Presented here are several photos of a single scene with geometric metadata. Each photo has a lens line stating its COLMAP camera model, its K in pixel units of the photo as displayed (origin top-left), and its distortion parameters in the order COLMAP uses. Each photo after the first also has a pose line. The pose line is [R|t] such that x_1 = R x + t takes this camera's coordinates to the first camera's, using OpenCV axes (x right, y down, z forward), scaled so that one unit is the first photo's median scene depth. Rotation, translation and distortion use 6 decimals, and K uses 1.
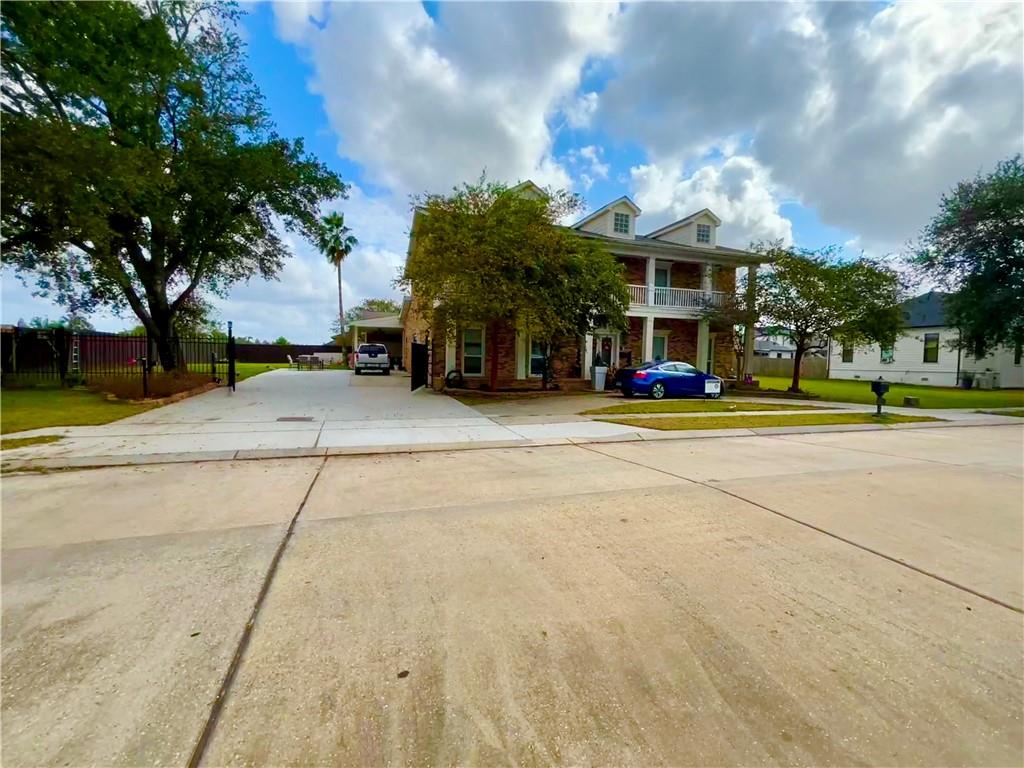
lens RADIAL K [[446.8, 0, 521.4], [0, 446.8, 378.6], [0, 0, 1]] dist [0.000494, 0.000014]
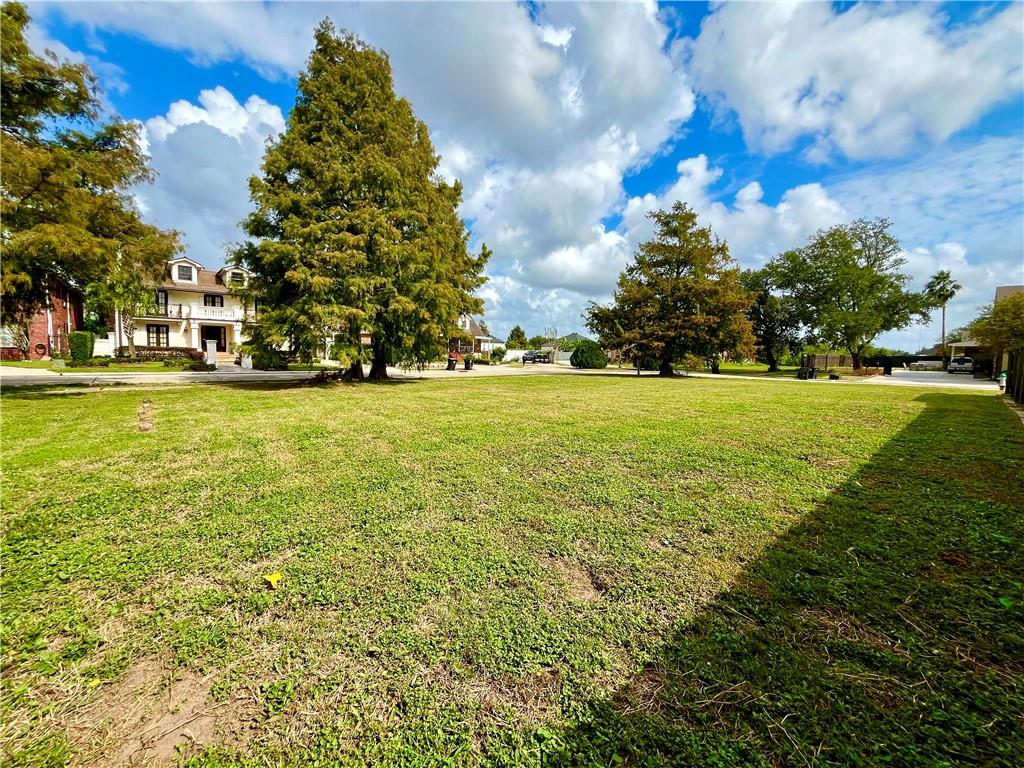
lens RADIAL K [[413.8, 0, 515.8], [0, 413.8, 379.1], [0, 0, 1]] dist [-0.000435, 0.000037]
pose [[0.378992, 0.043398, -0.924382, 0.838711], [-0.046505, 0.998531, 0.027812, 0.077109], [0.924231, 0.032447, 0.380454, -2.060462]]
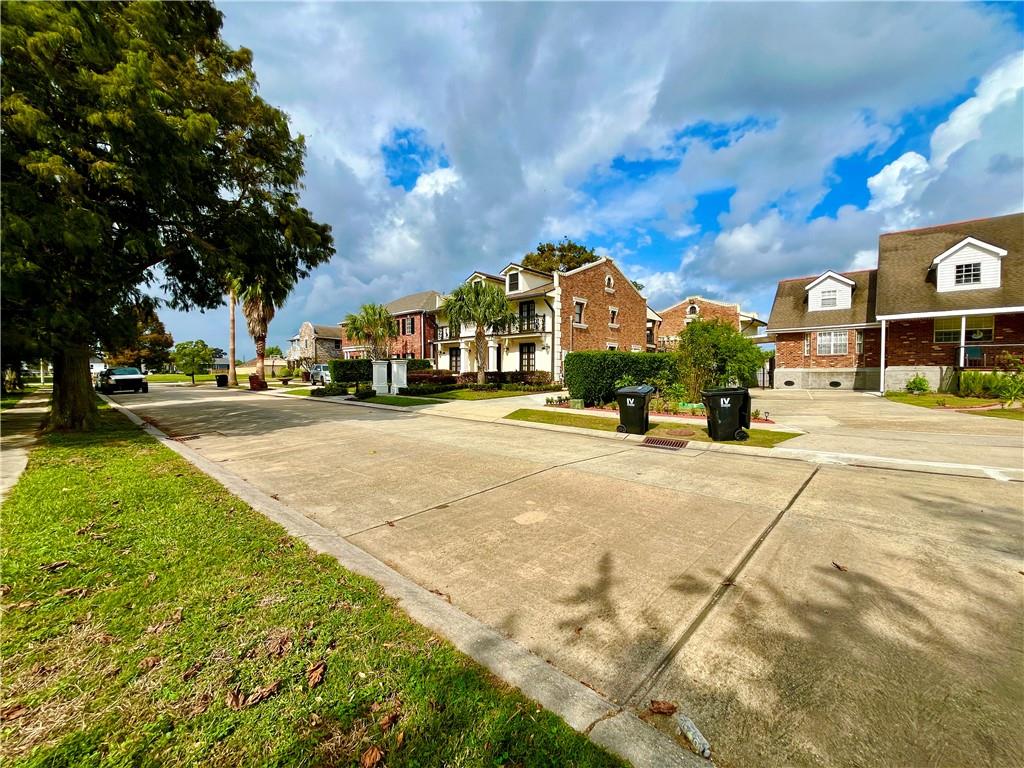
lens RADIAL K [[407.7, 0, 510.0], [0, 407.7, 380.5], [0, 0, 1]] dist [-0.002573, -0.000563]
pose [[-0.887309, -0.008597, -0.461096, -0.844492], [-0.033737, 0.998357, 0.046307, 0.016125], [0.459940, 0.056645, -0.886141, -1.126992]]
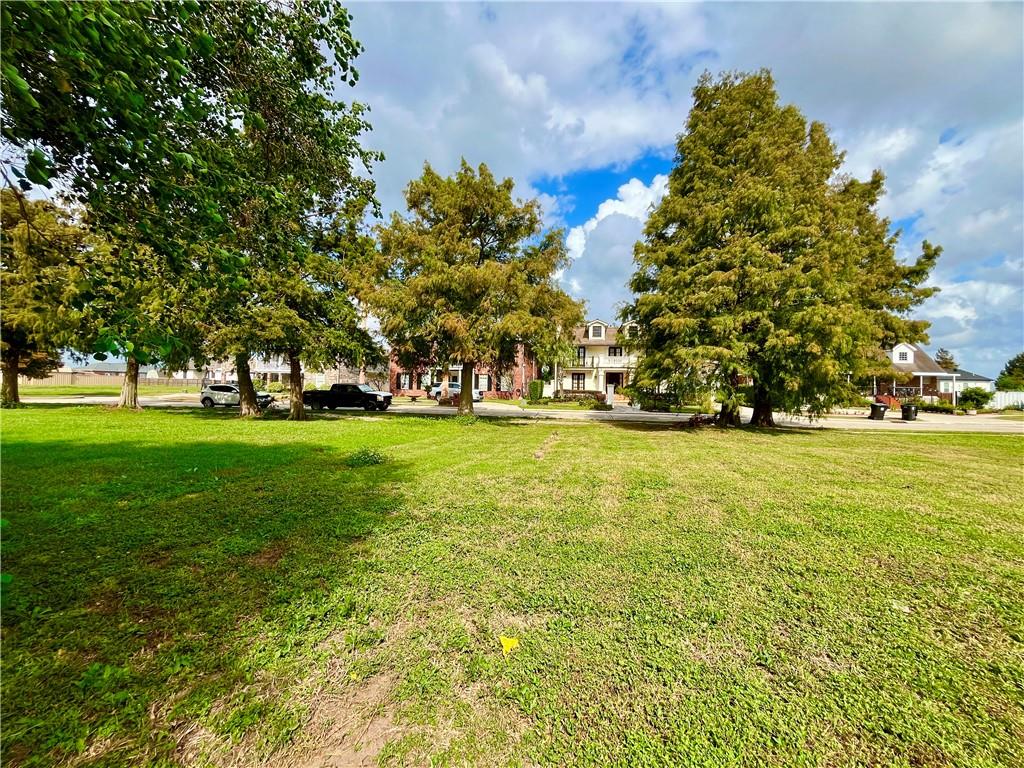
lens RADIAL K [[413.8, 0, 515.8], [0, 413.8, 379.1], [0, 0, 1]] dist [-0.000435, 0.000037]
pose [[-0.478450, -0.048059, -0.876799, 0.797240], [-0.060256, 0.997944, -0.021818, 0.069598], [0.876045, 0.042393, -0.480363, -2.015055]]
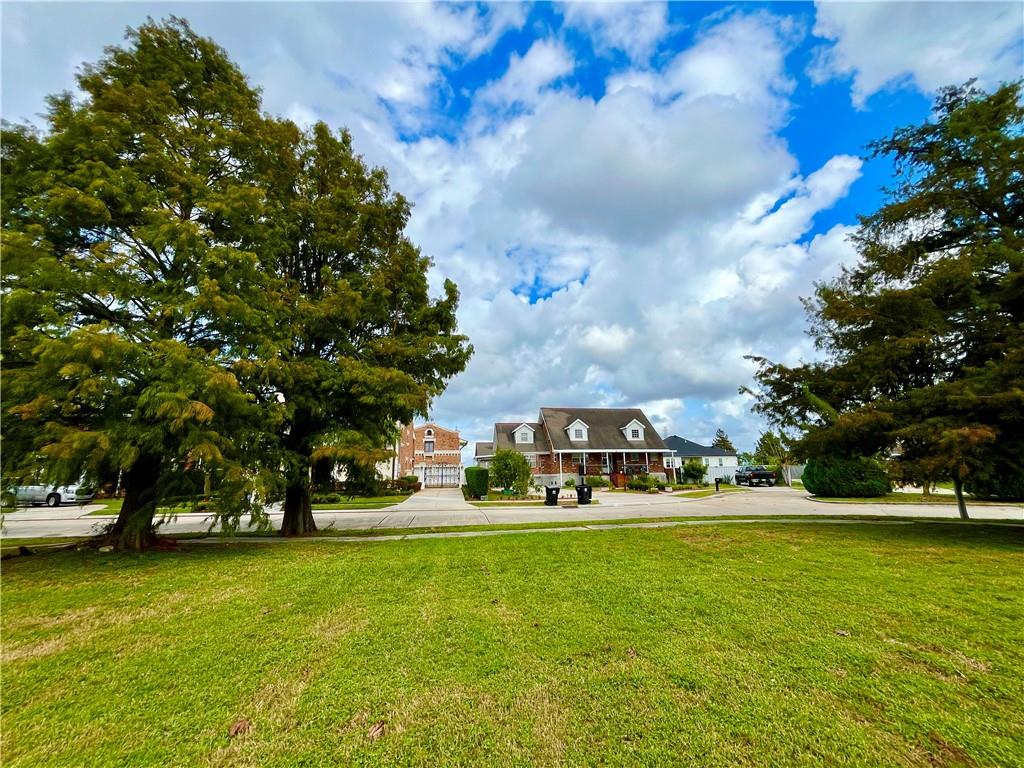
lens RADIAL K [[410.4, 0, 517.7], [0, 410.4, 380.9], [0, 0, 1]] dist [-0.000183, -0.000072]
pose [[-0.200952, -0.230646, -0.952061, 0.149316], [-0.023629, 0.972745, -0.230669, 0.024372], [0.979316, -0.023857, -0.200925, -1.374795]]
